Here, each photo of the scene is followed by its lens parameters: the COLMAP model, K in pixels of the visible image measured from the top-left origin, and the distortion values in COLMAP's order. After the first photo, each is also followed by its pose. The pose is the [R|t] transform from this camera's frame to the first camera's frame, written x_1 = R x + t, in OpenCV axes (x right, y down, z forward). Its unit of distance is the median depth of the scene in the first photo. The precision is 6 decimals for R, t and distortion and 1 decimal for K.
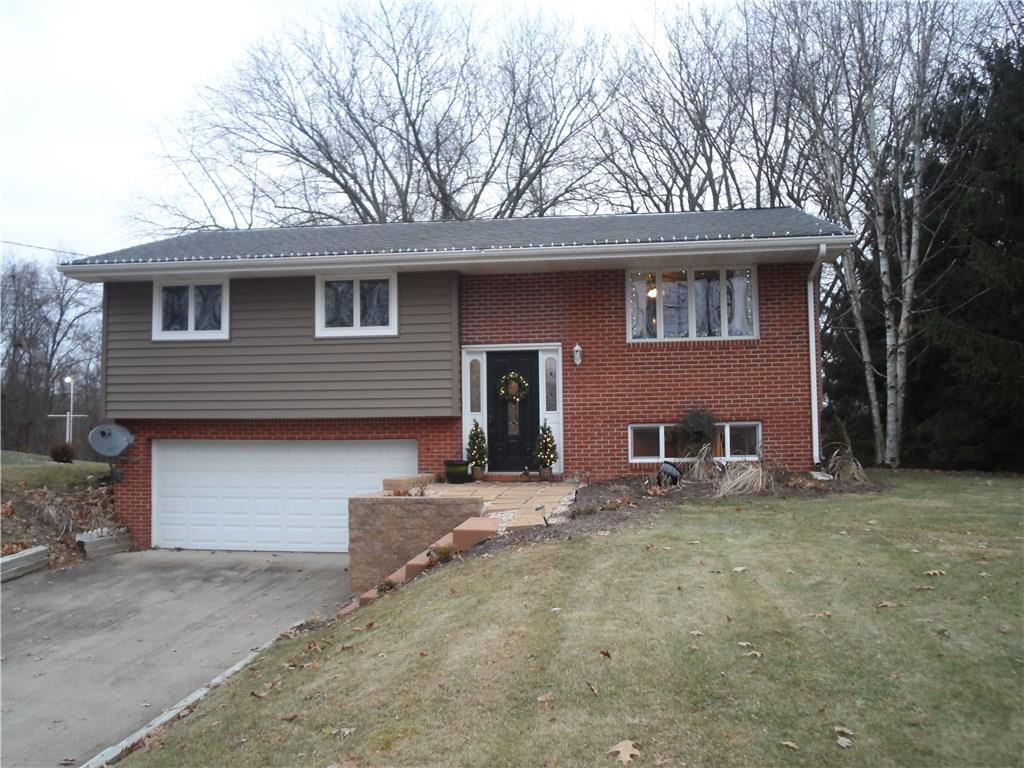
lens RADIAL K [[886.2, 0, 512.0], [0, 886.2, 384.0], [0, 0, 1]] dist [-0.185609, 0.213898]
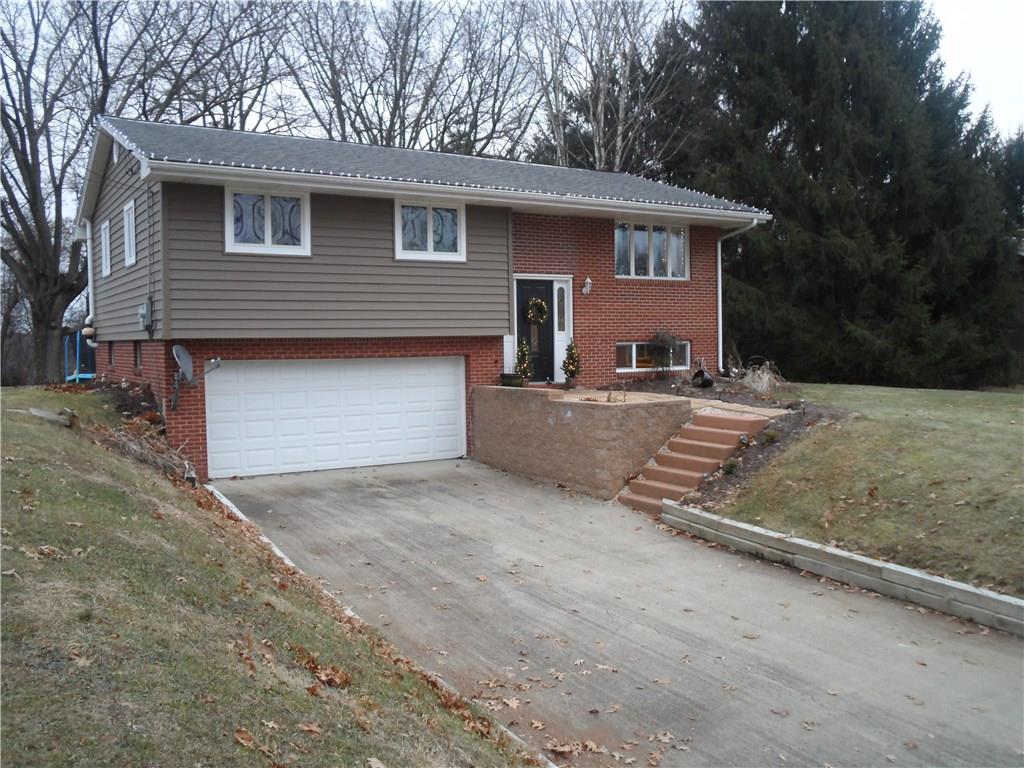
lens RADIAL K [[886.2, 0, 512.0], [0, 886.2, 384.0], [0, 0, 1]] dist [-0.185609, 0.213898]
pose [[0.794888, -0.028176, 0.606102, -0.745450], [-0.024616, 0.996601, 0.078613, 0.008833], [-0.606257, -0.077408, 0.791493, 0.079583]]
